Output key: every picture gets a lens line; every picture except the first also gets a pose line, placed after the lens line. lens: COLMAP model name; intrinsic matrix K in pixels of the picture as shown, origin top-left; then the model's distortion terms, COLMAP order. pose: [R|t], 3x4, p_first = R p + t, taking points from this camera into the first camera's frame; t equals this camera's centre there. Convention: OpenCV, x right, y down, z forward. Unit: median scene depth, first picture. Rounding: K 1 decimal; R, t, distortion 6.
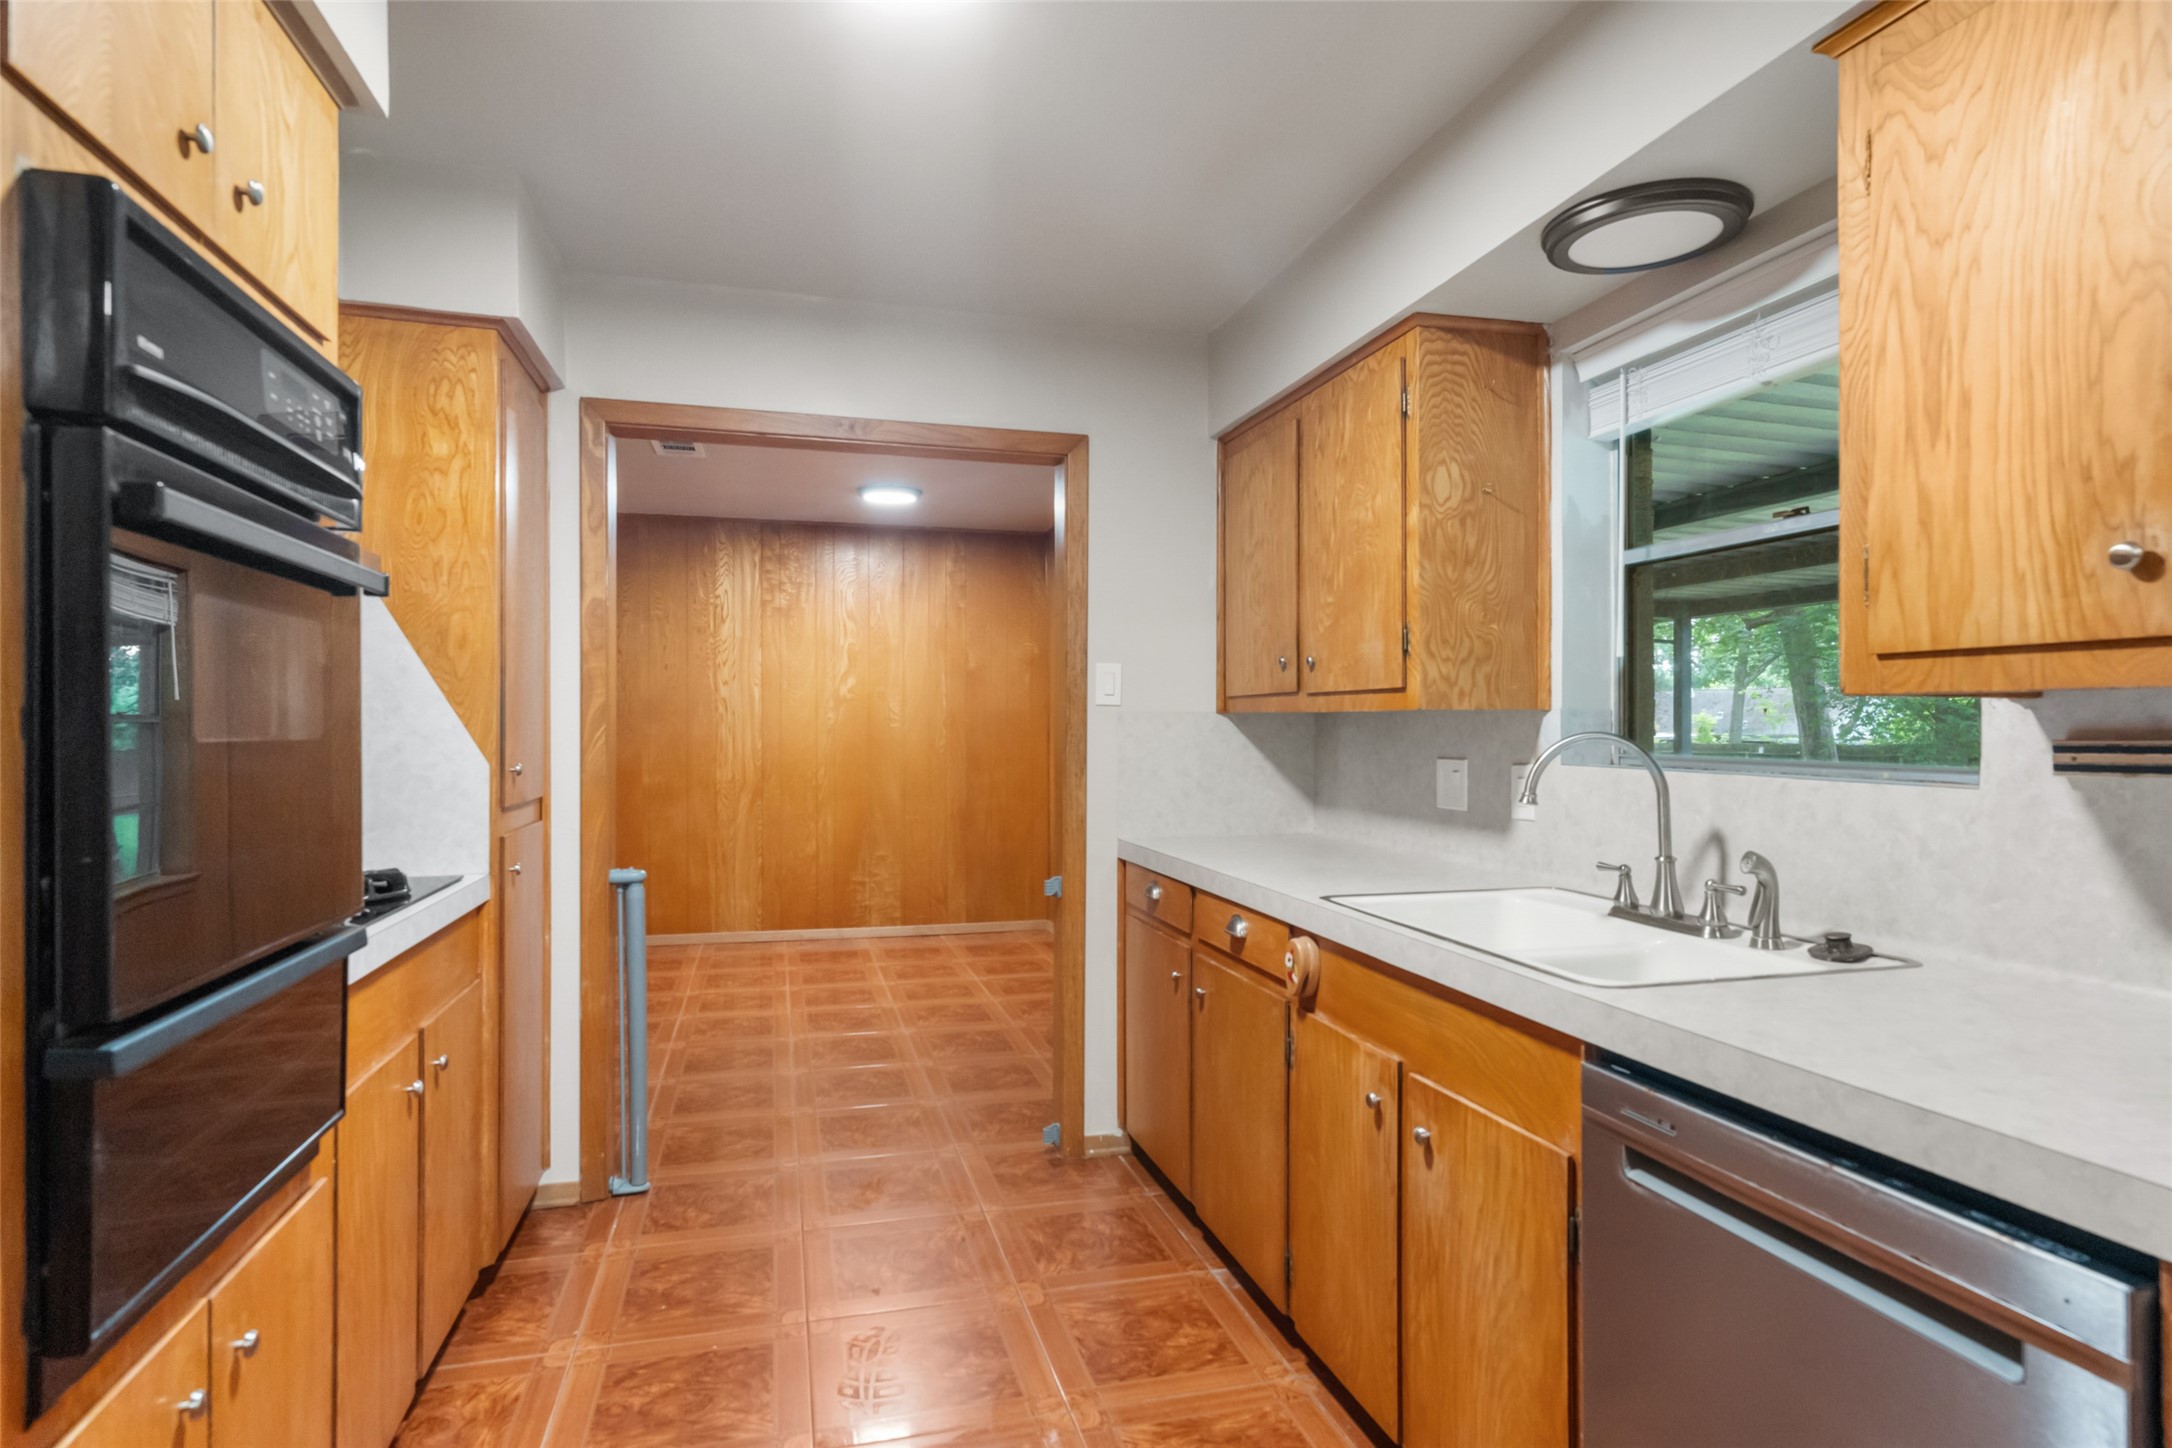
lens RADIAL K [[1158.8, 0, 1086.0], [0, 1158.8, 724.0], [0, 0, 1]] dist [0.001660, -0.000685]
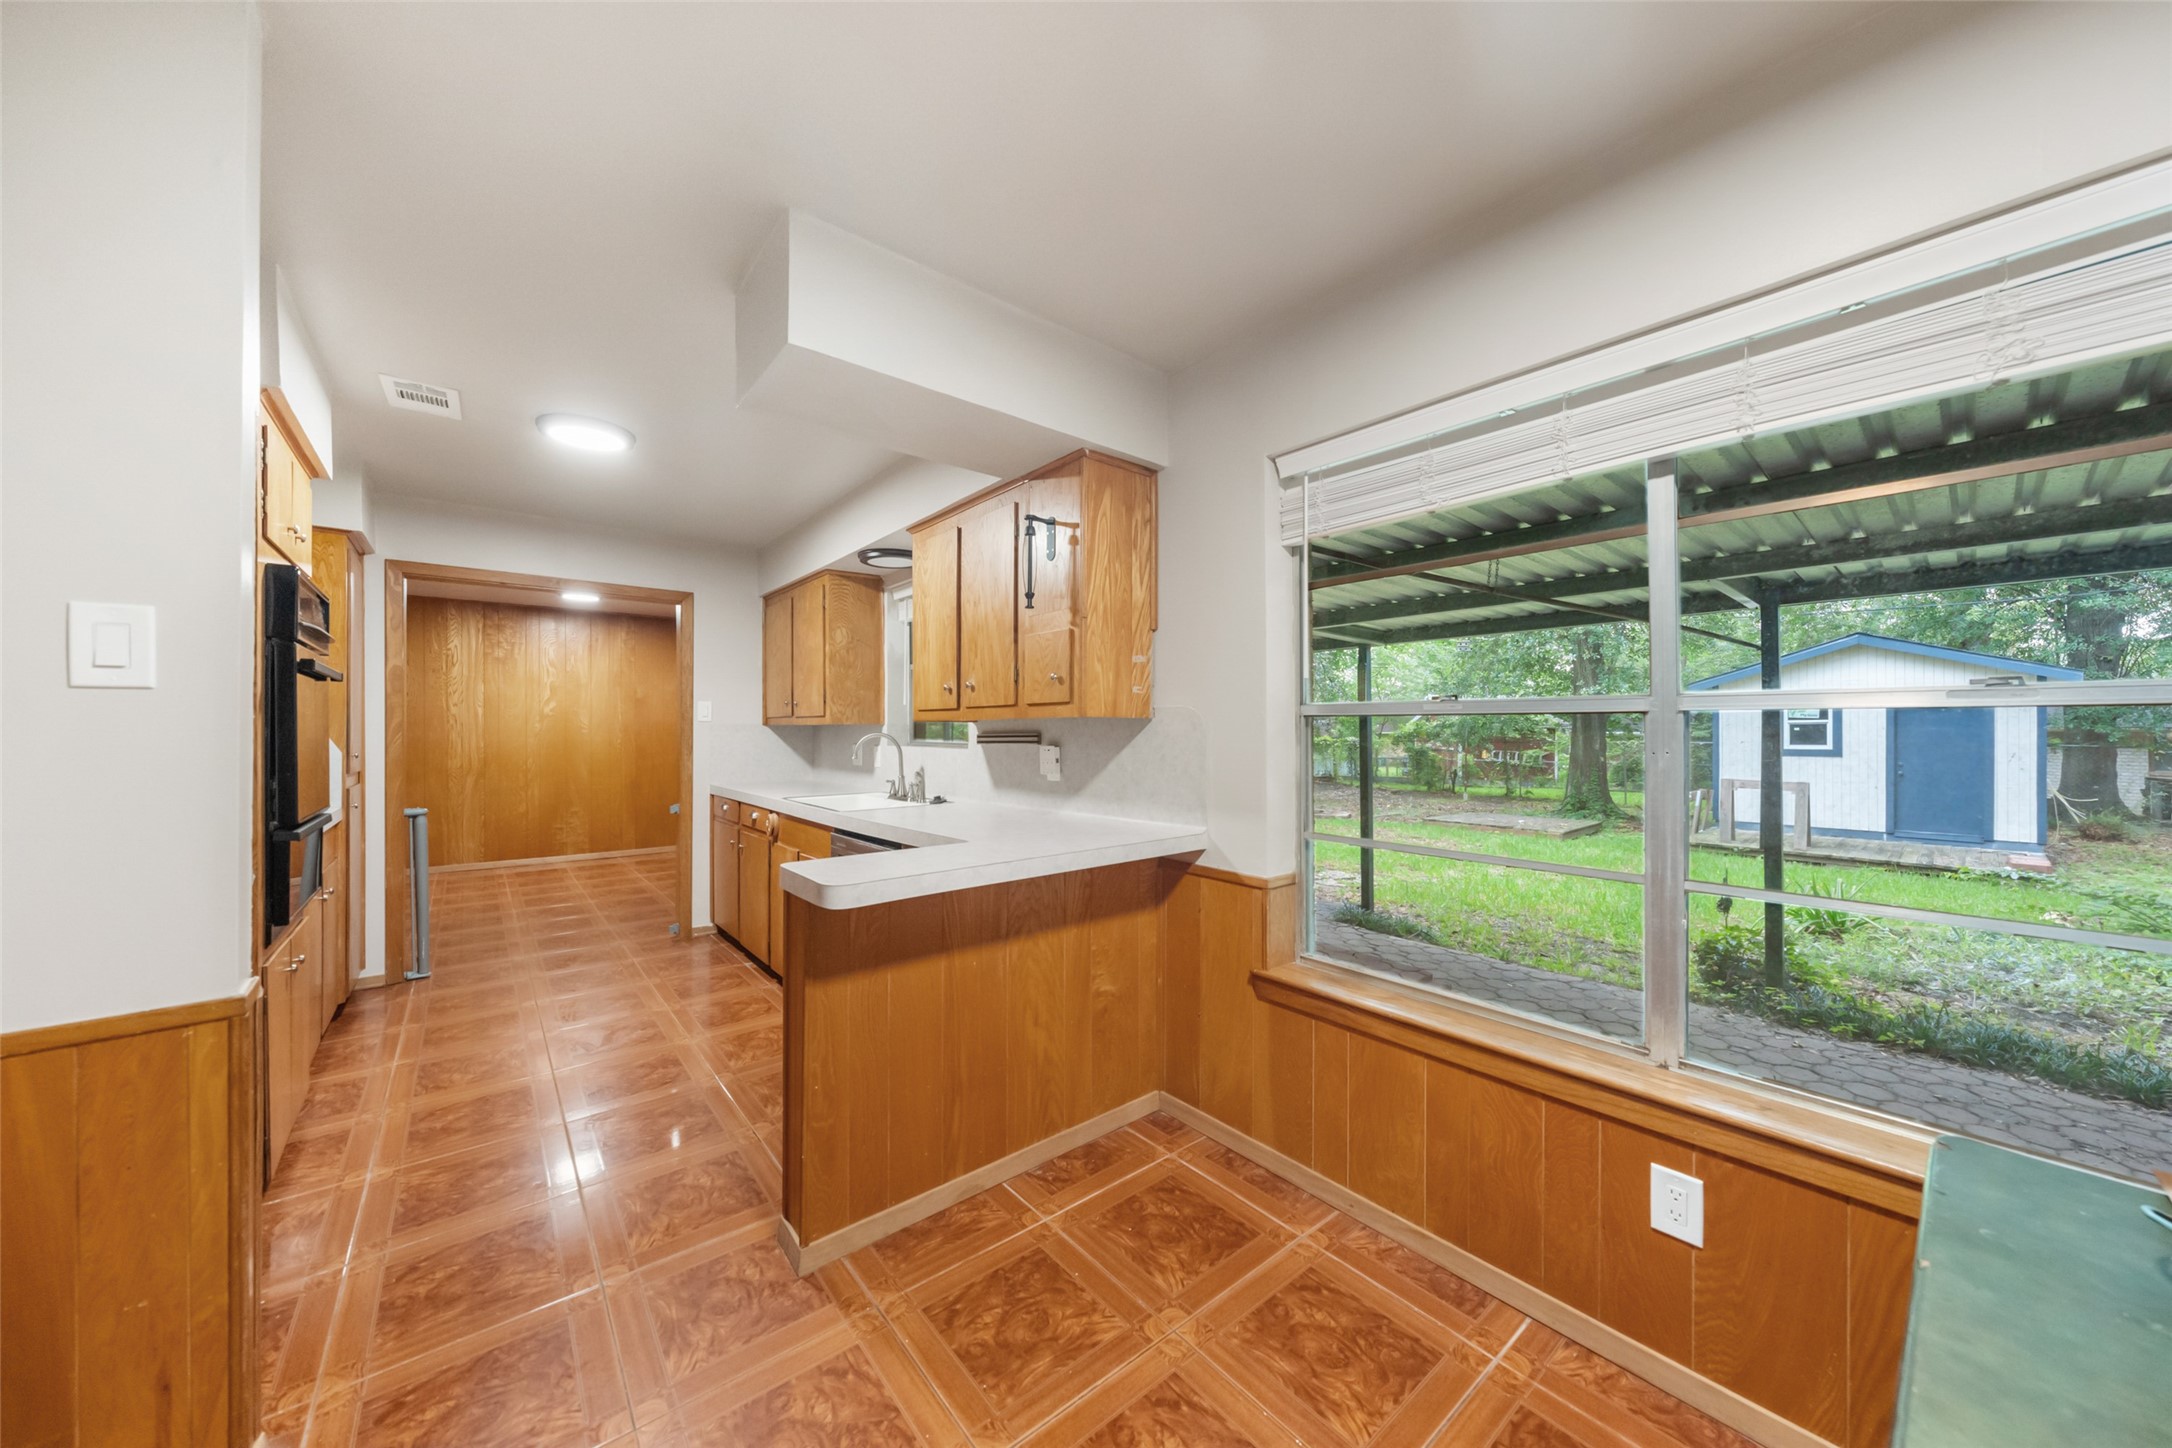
lens RADIAL K [[739.4, 0, 1086.0], [0, 739.4, 724.0], [0, 0, 1]] dist [-0.000881, -0.000057]
pose [[0.908369, -0.001215, 0.418168, 0.085698], [0.003967, 0.999976, -0.005712, -0.001228], [-0.418151, 0.006848, 0.908352, -0.501771]]
